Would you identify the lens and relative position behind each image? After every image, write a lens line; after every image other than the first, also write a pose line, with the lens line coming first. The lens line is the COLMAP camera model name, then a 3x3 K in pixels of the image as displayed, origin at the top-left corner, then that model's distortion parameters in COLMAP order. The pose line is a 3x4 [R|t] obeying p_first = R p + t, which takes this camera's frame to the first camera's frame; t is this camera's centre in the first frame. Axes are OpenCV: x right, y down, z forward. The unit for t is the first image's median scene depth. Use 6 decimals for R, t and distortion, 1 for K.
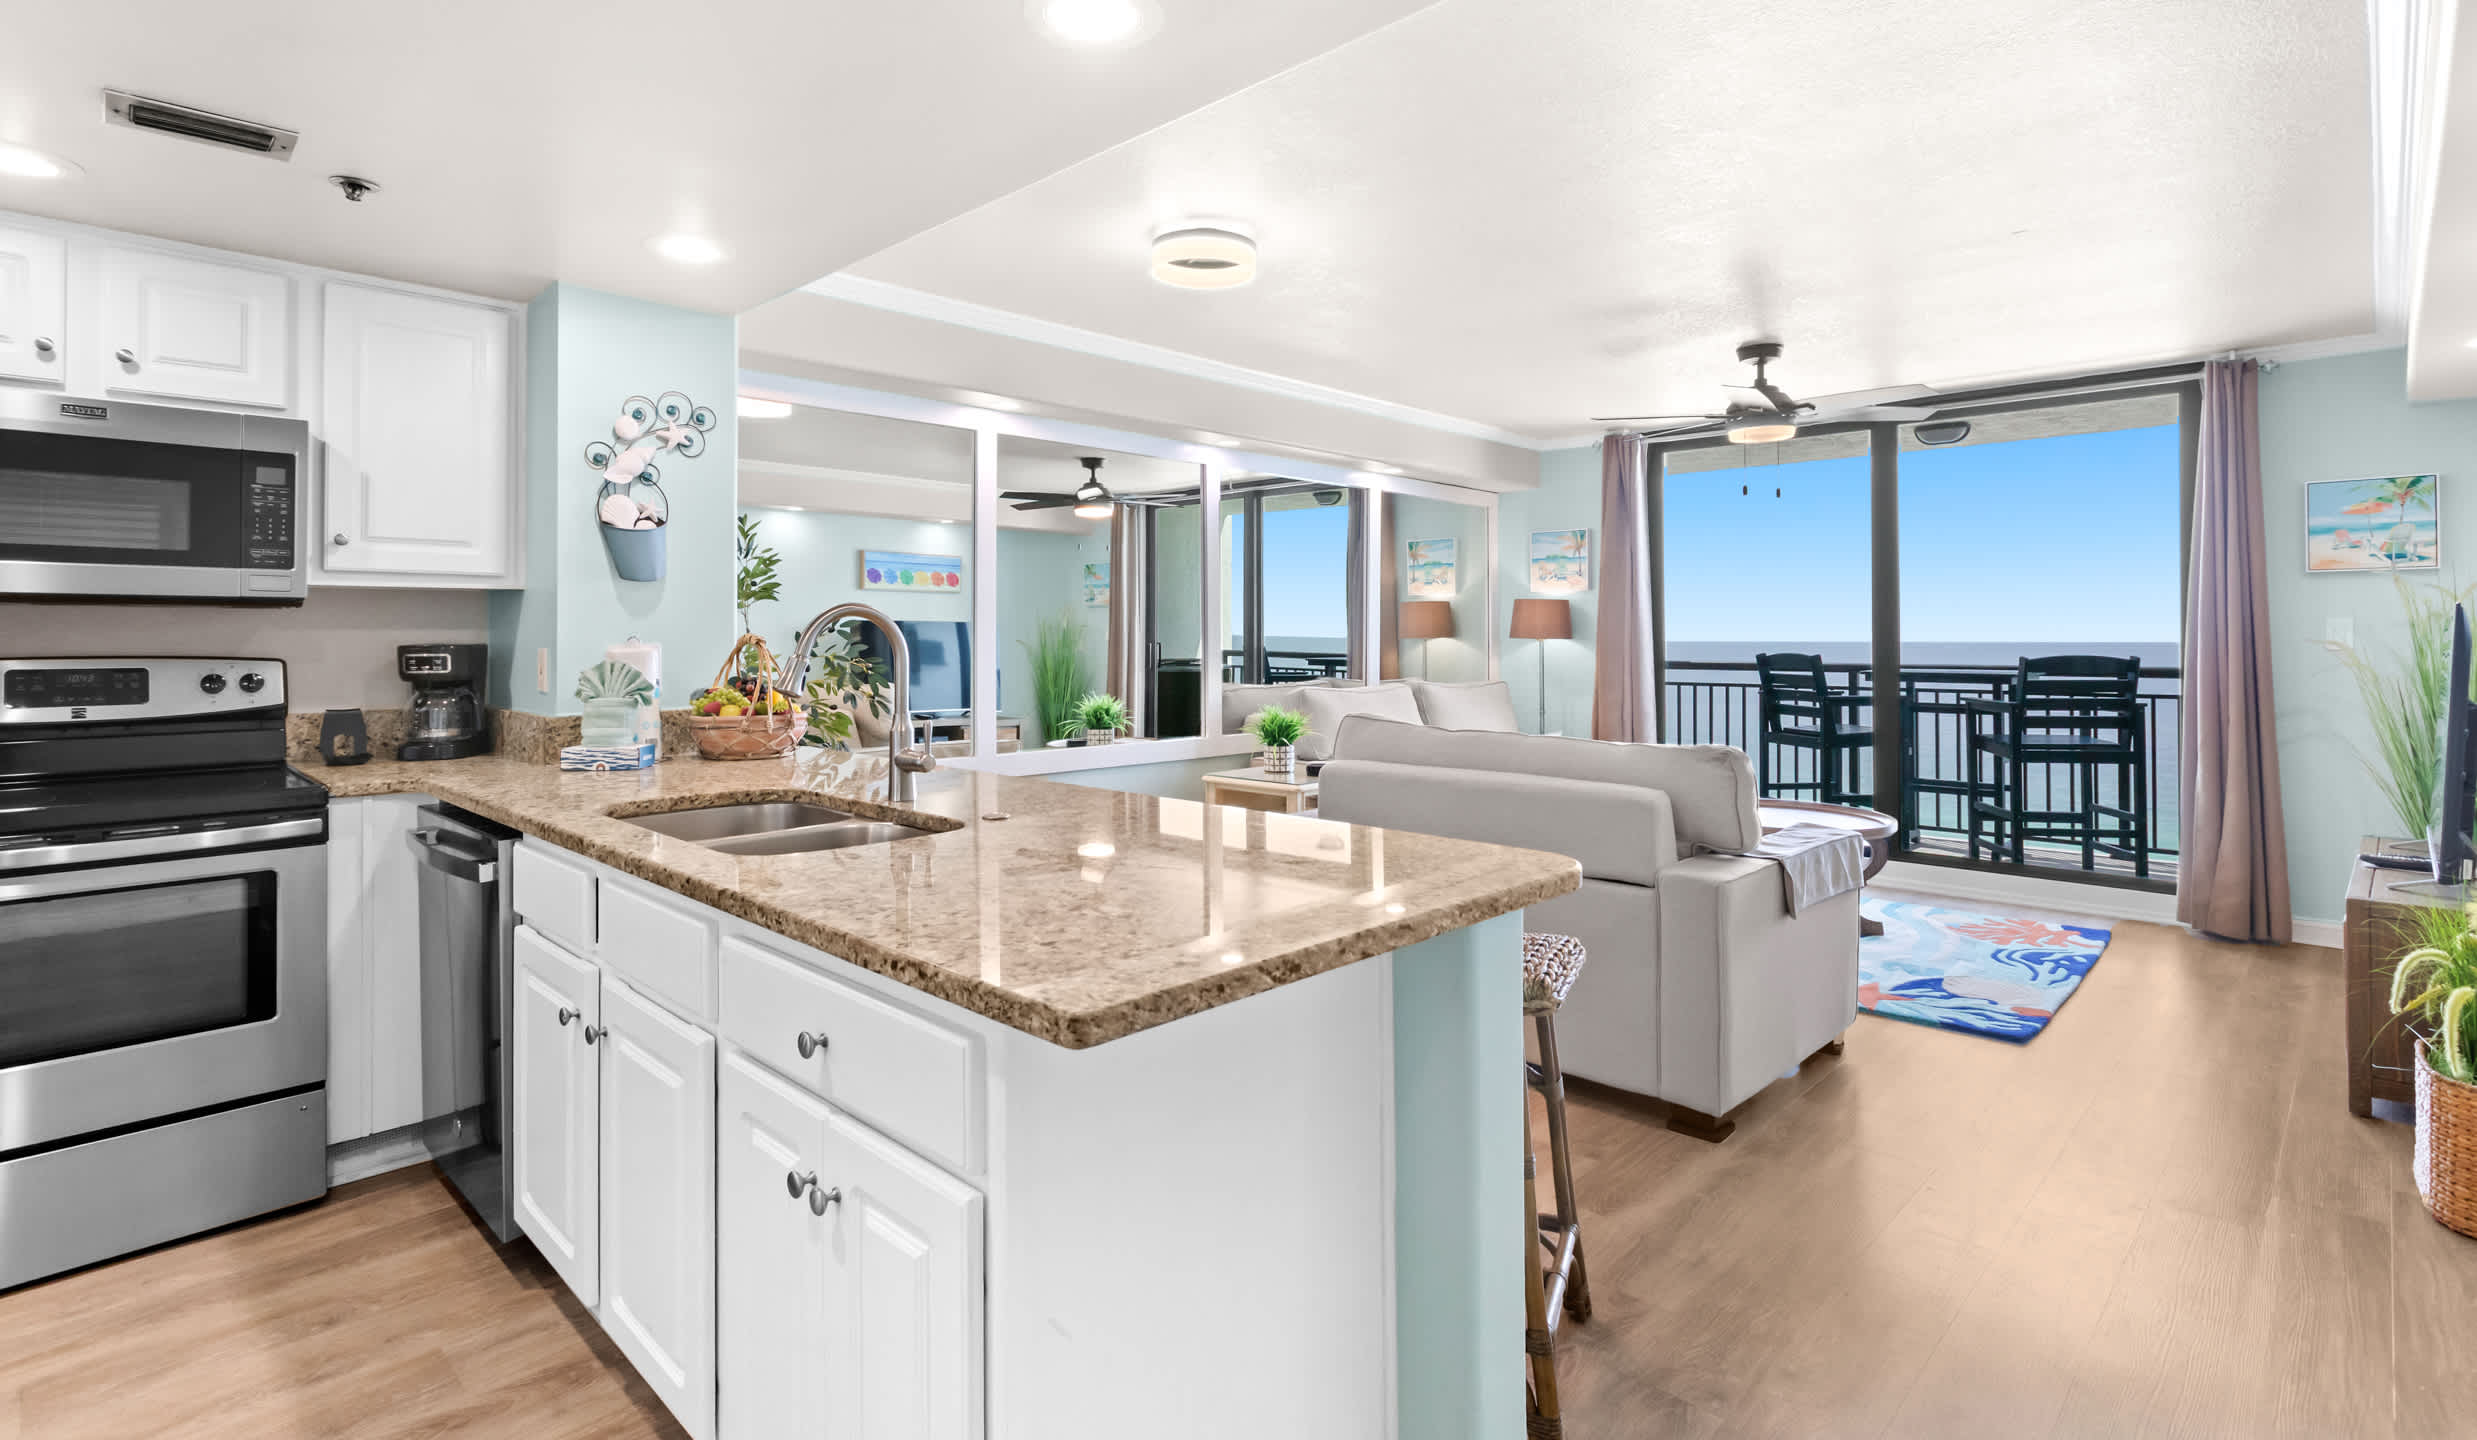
lens RADIAL K [[1173.4, 0, 1119.1], [0, 1173.4, 627.9], [0, 0, 1]] dist [0.002015, 0.000481]
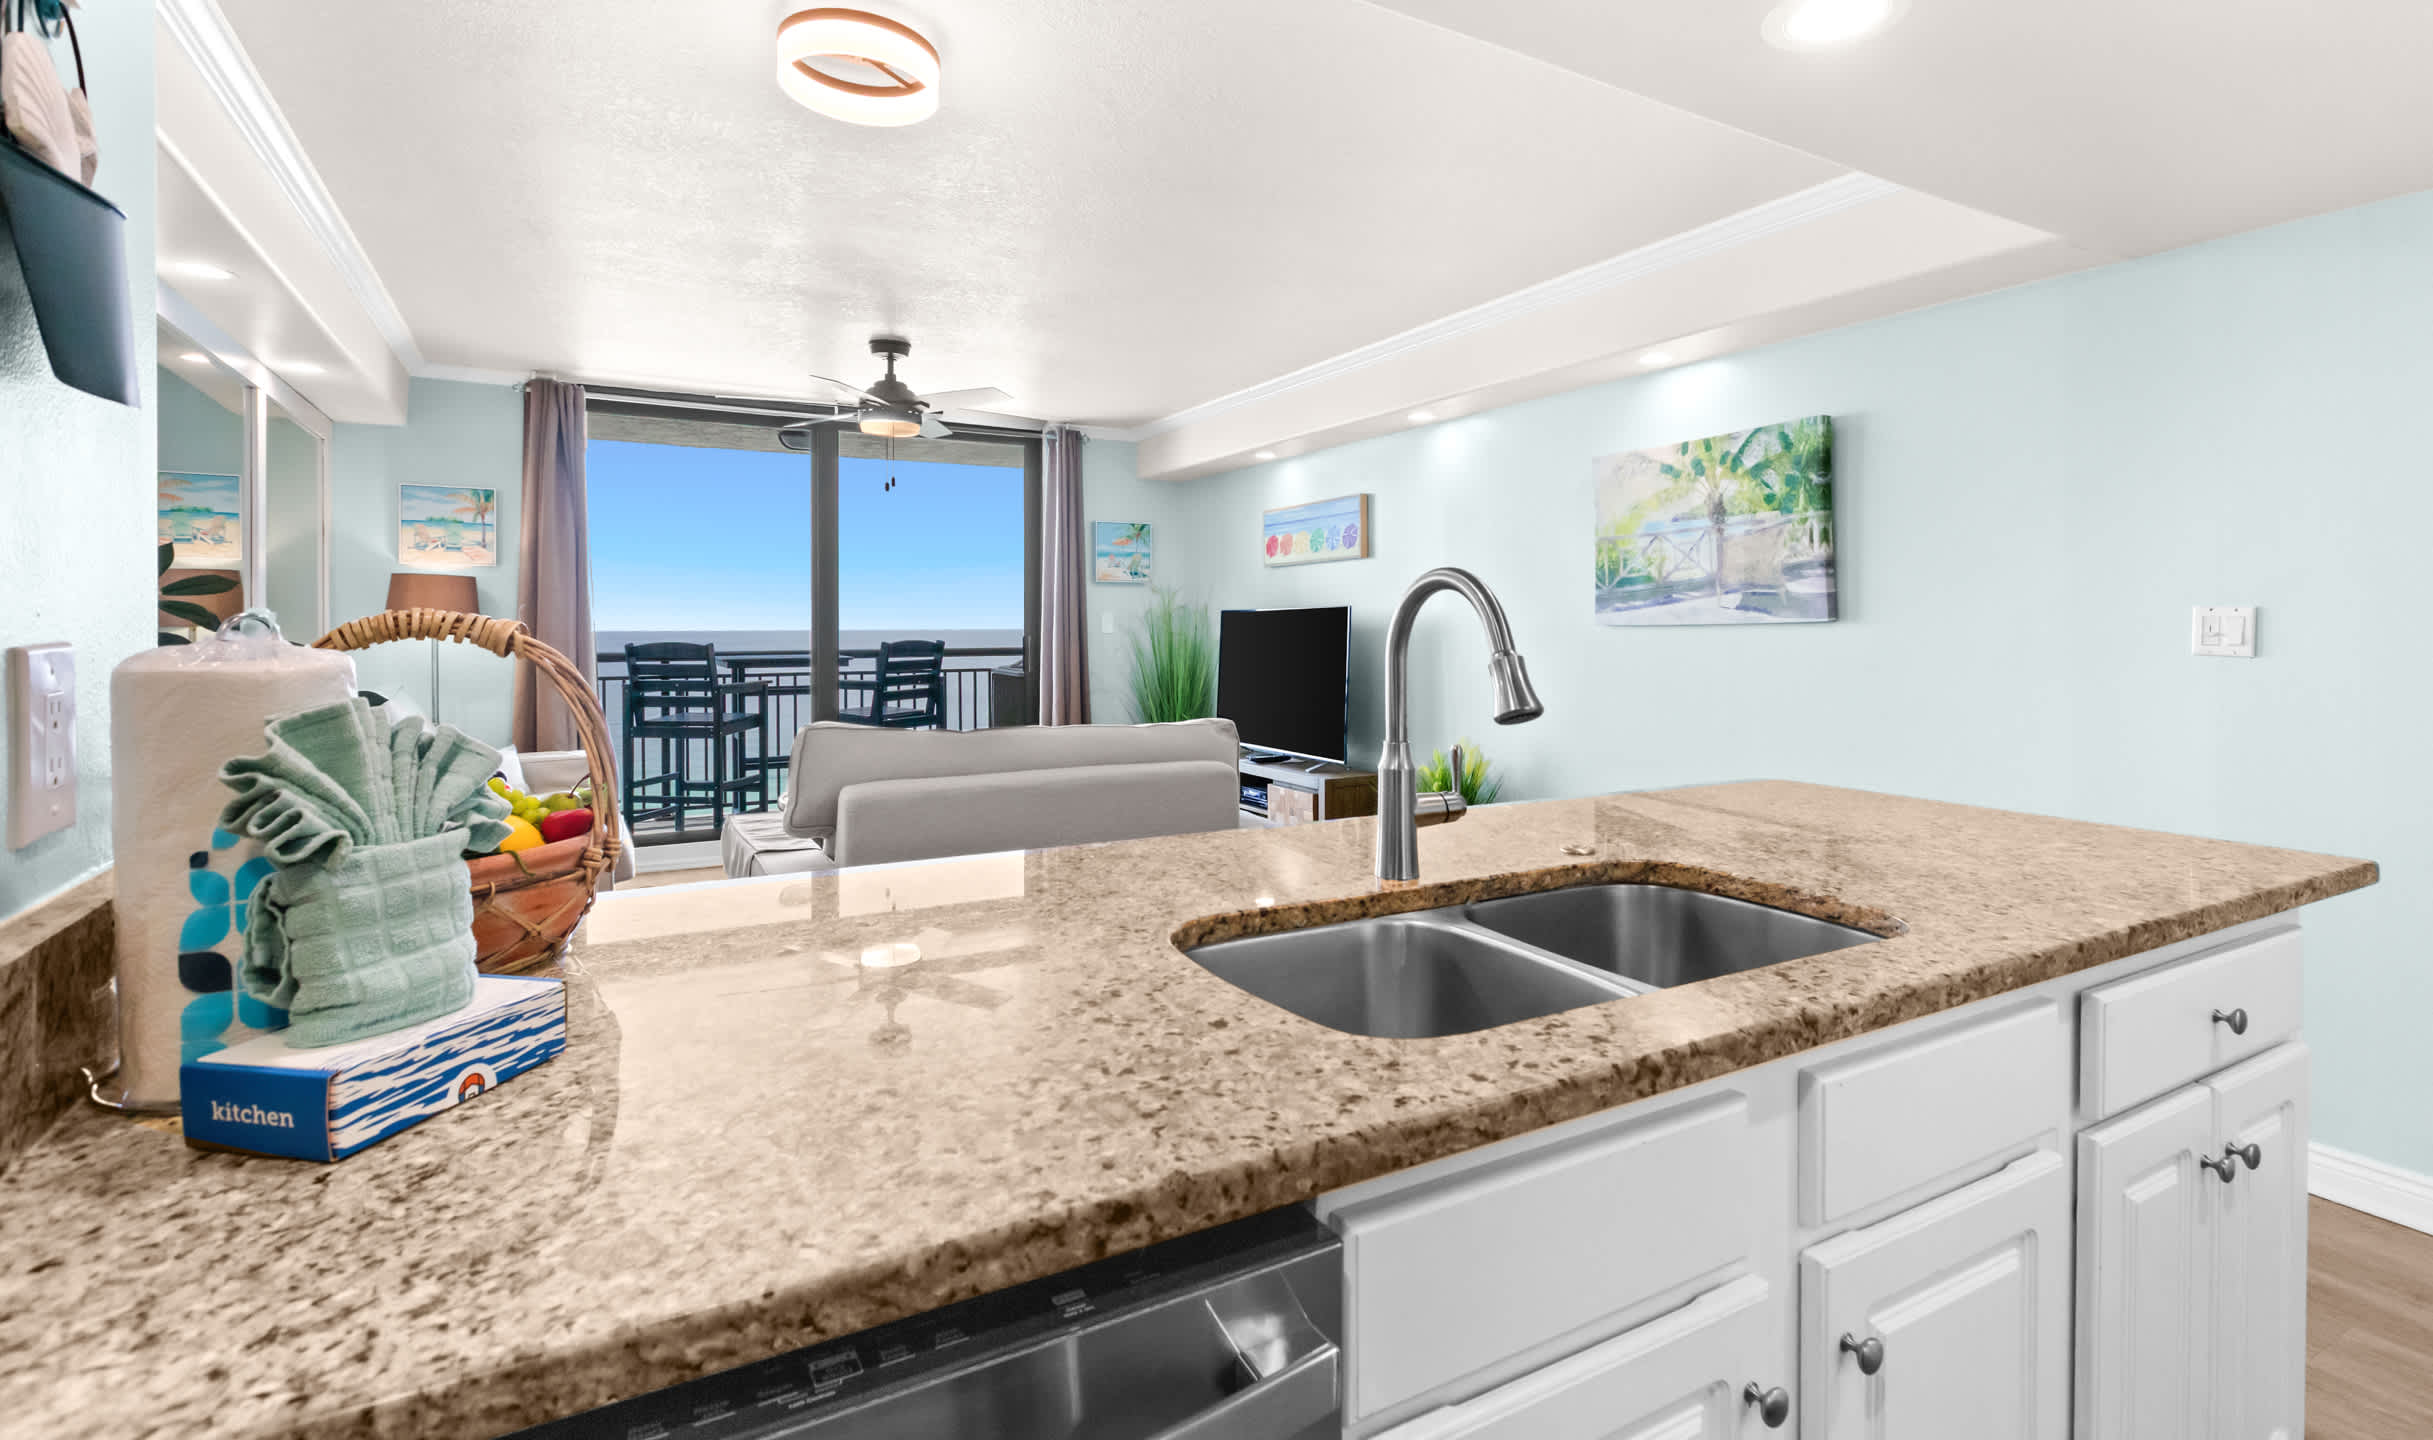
lens RADIAL K [[1183.4, 0, 1290.9], [0, 1183.4, 623.8], [0, 0, 1]] dist [0.018198, 0.000221]
pose [[0.199769, 0.000726, 0.979843, -0.306751], [-0.006519, 0.999979, 0.000588, 0.002857], [-0.979821, -0.006505, 0.199770, 0.338899]]
